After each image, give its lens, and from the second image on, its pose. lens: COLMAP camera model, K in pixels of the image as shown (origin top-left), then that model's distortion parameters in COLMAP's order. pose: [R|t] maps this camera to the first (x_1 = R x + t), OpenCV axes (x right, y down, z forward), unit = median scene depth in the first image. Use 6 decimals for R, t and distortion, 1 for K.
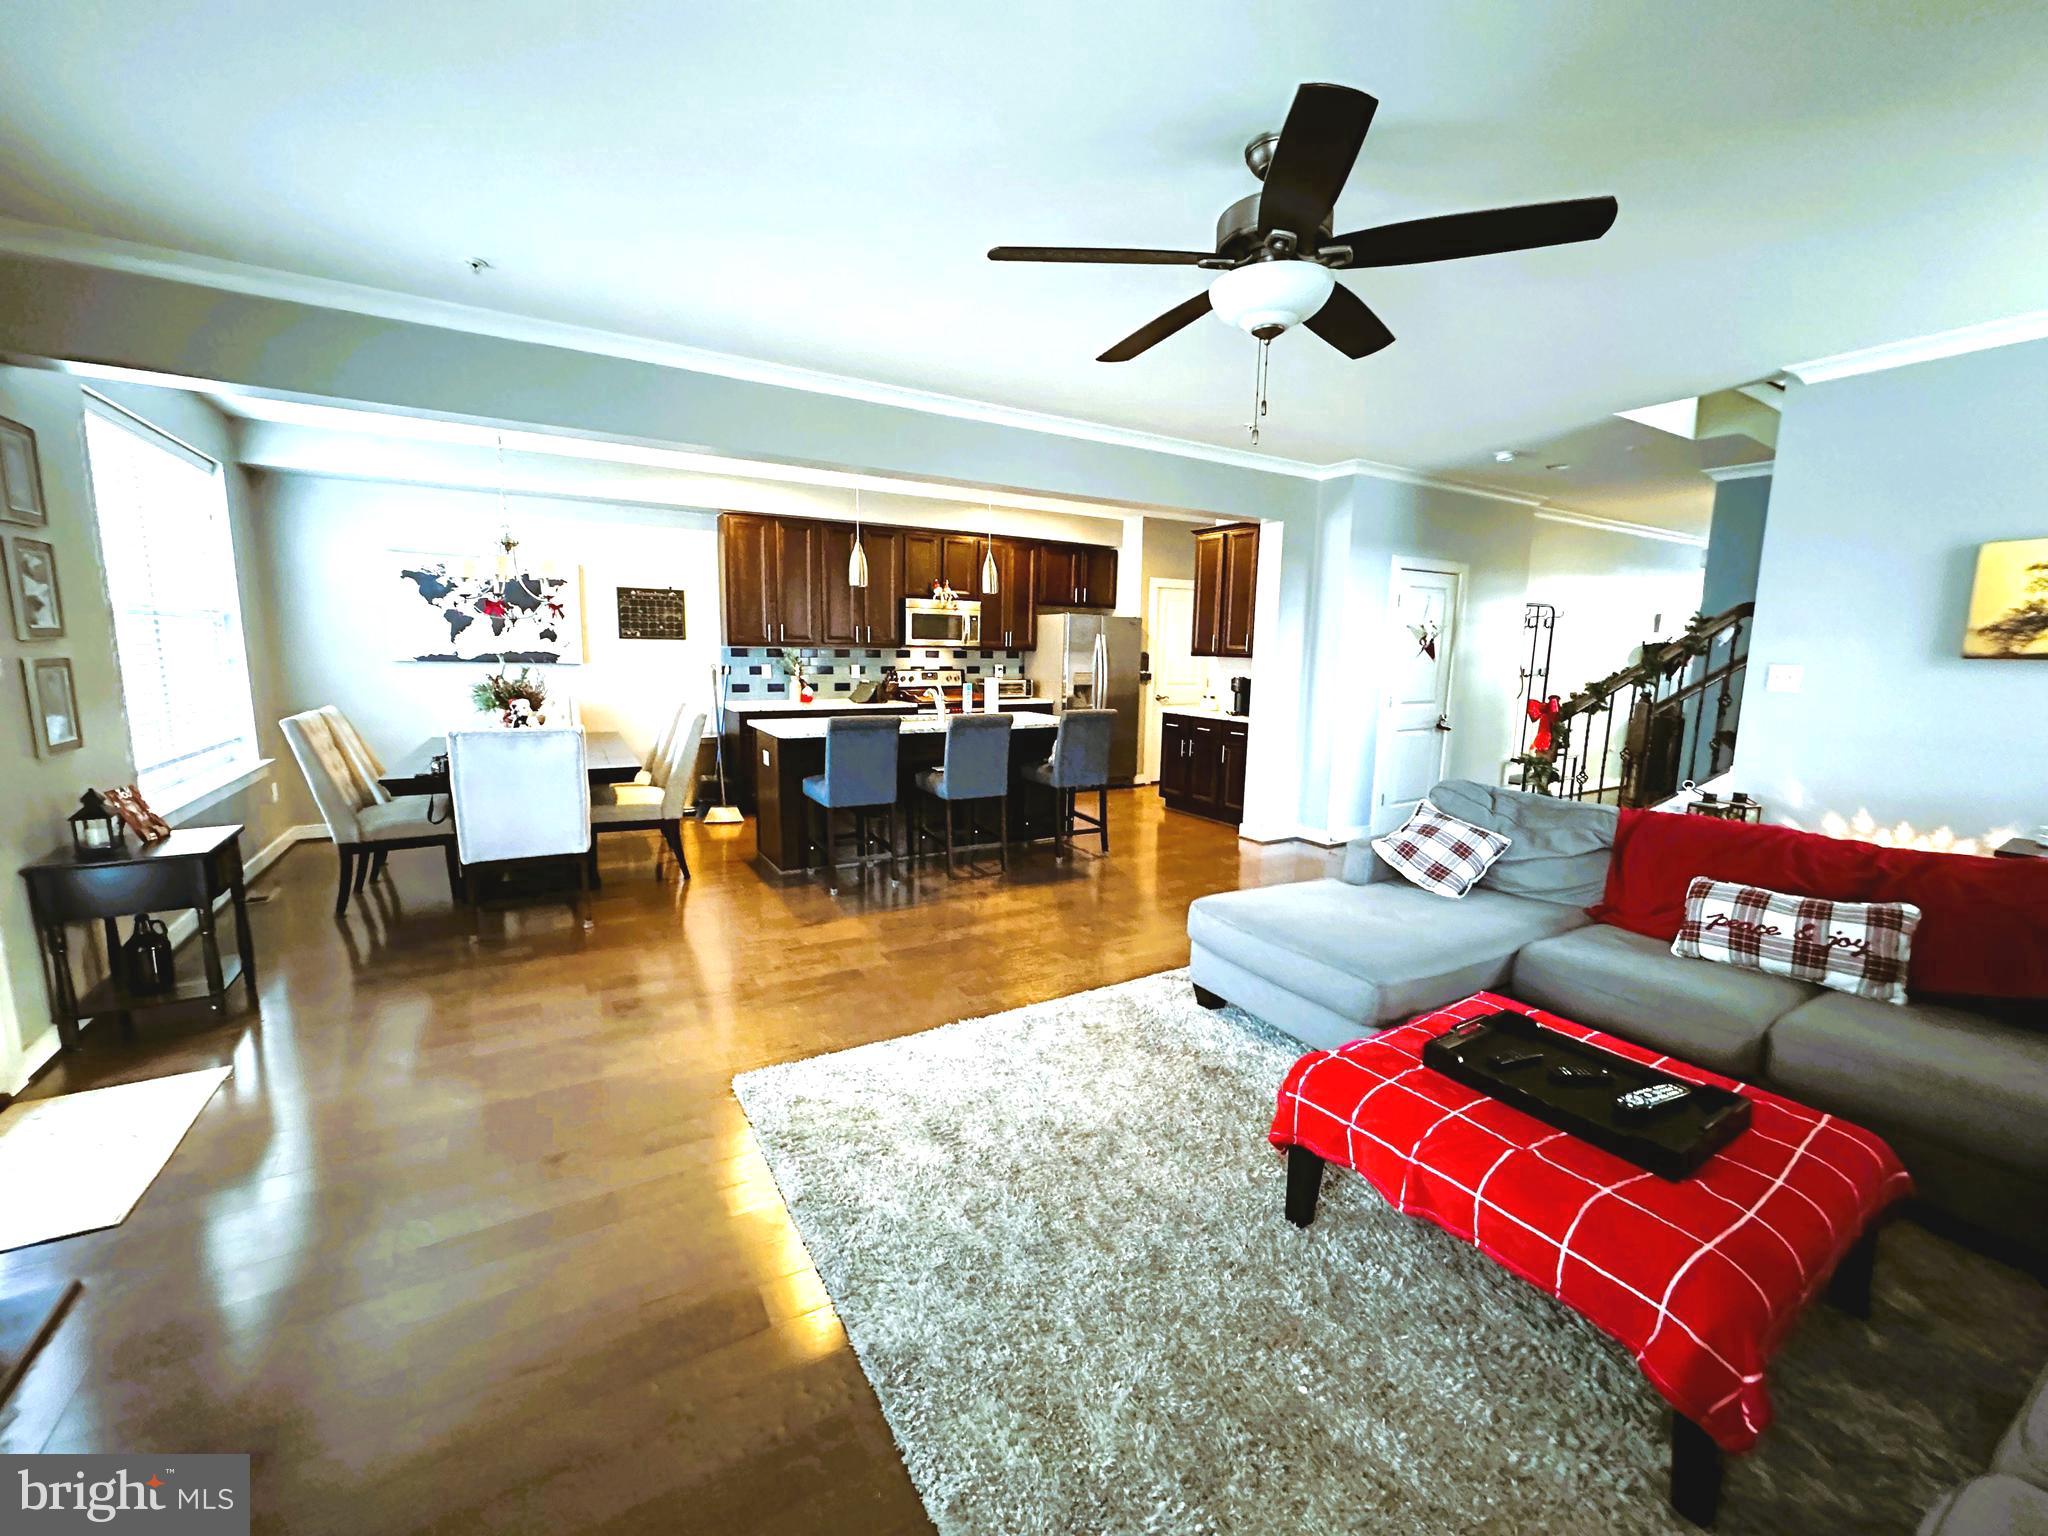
lens RADIAL K [[817.4, 0, 1024.7], [0, 817.4, 771.6], [0, 0, 1]] dist [-0.002797, 0.000667]
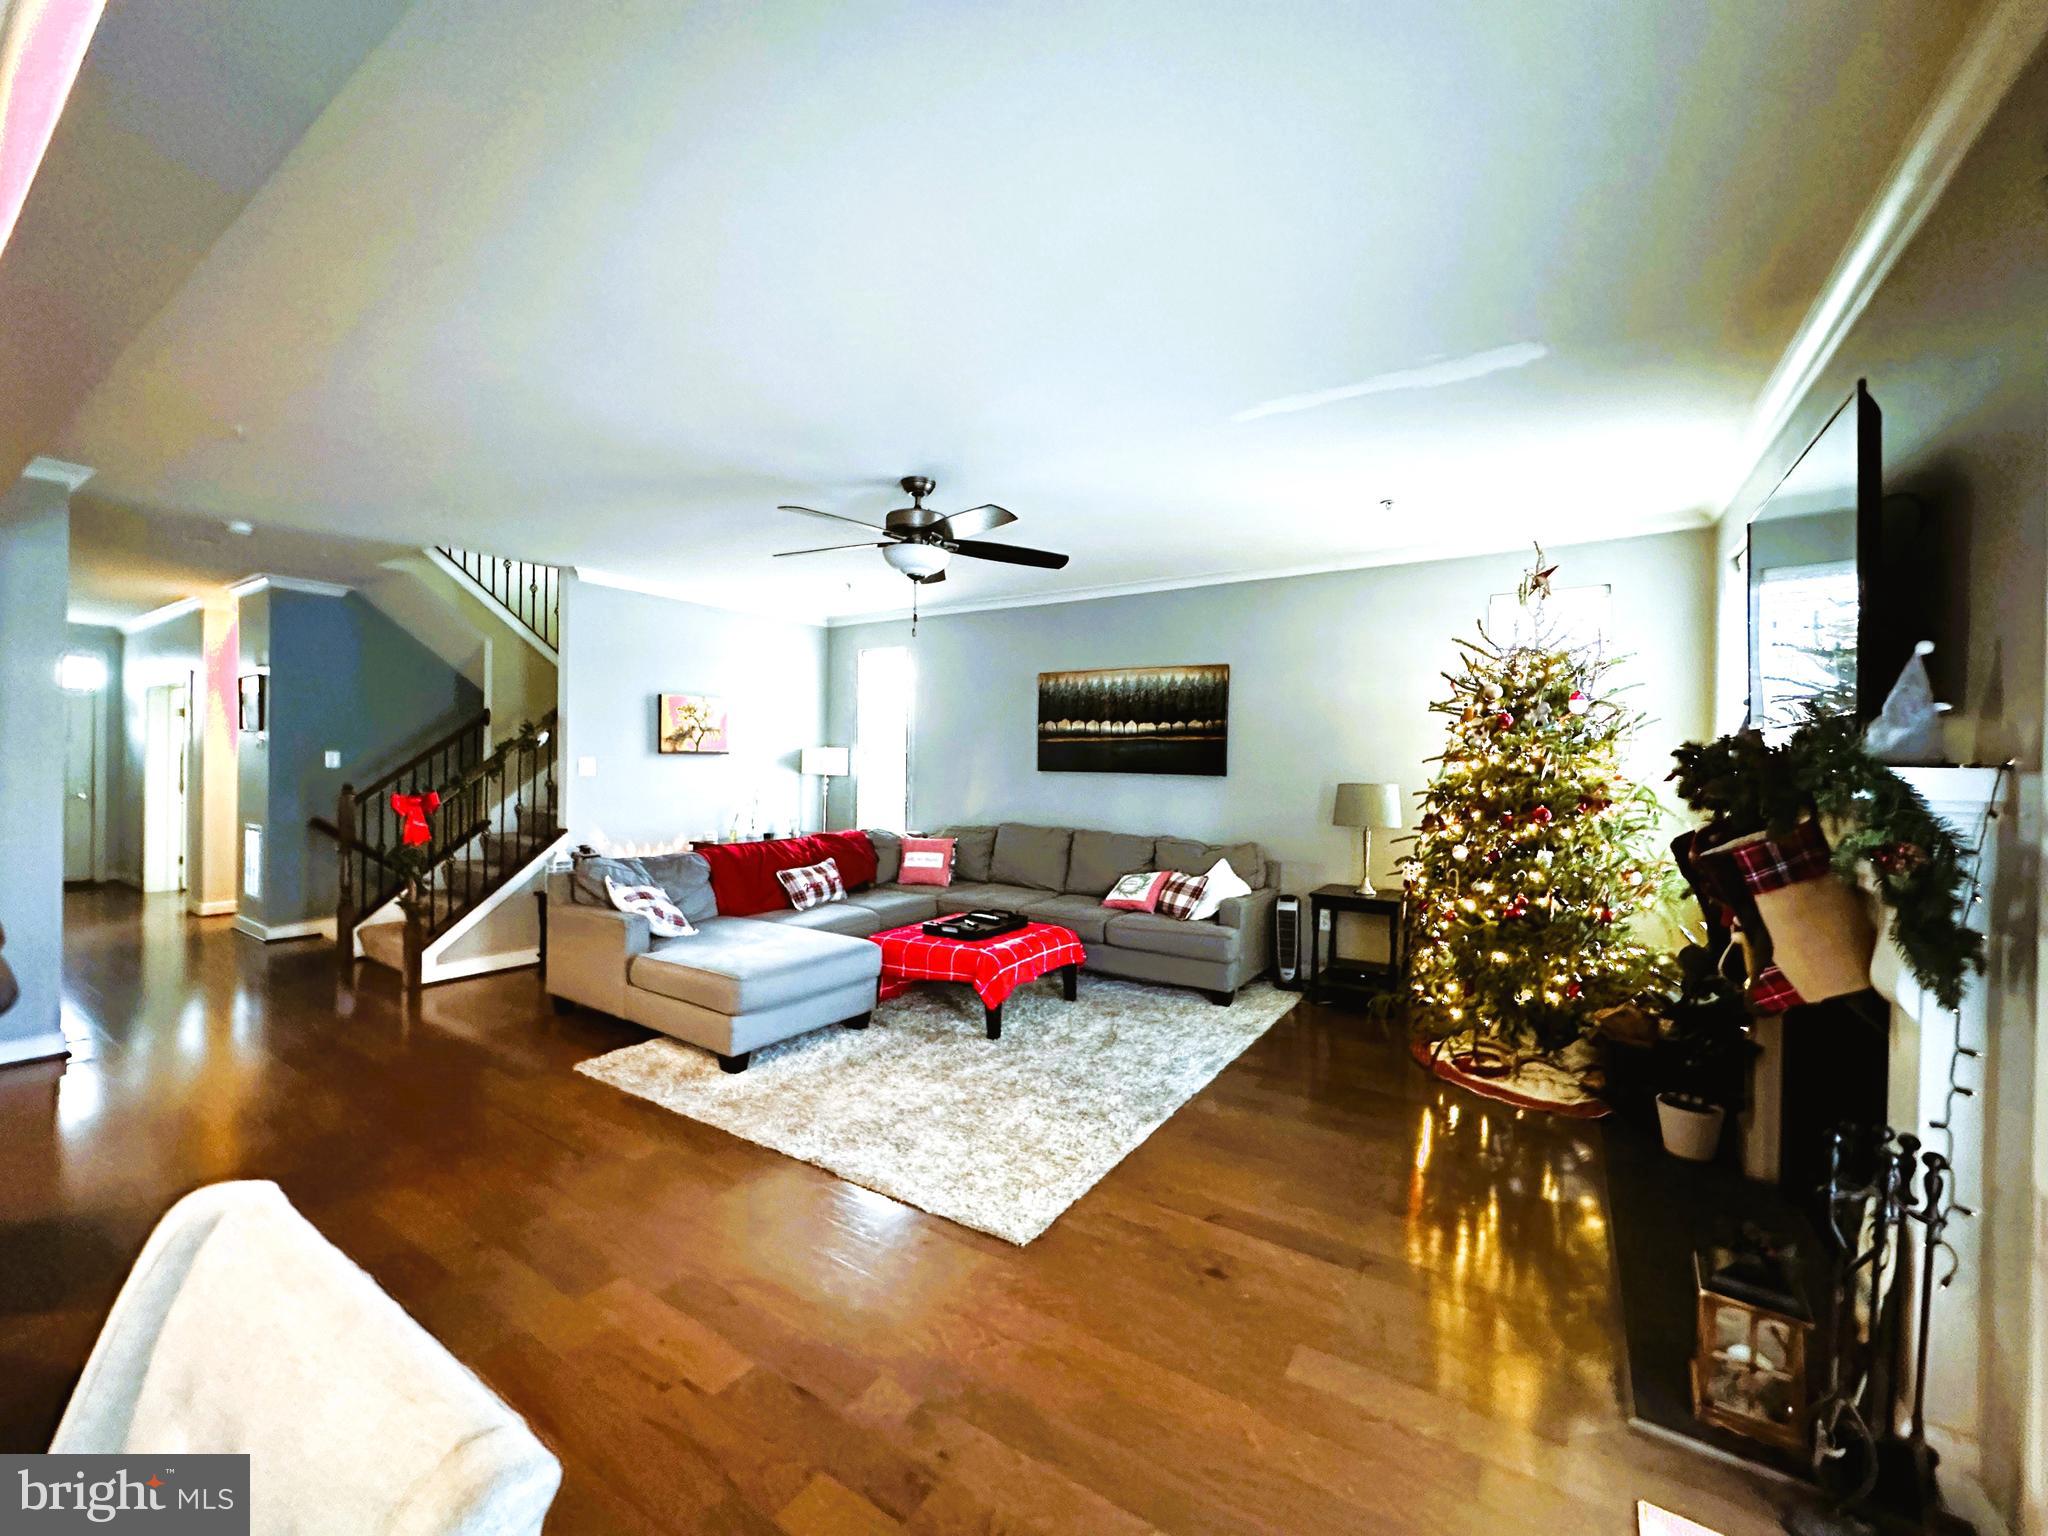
lens RADIAL K [[817.4, 0, 1018.9], [0, 817.4, 762.9], [0, 0, 1]] dist [-0.002797, 0.000667]
pose [[-0.429075, -0.021399, 0.903016, -0.647087], [0.120764, 0.989385, 0.080828, -0.118705], [-0.895160, 0.143733, -0.421936, 0.740782]]
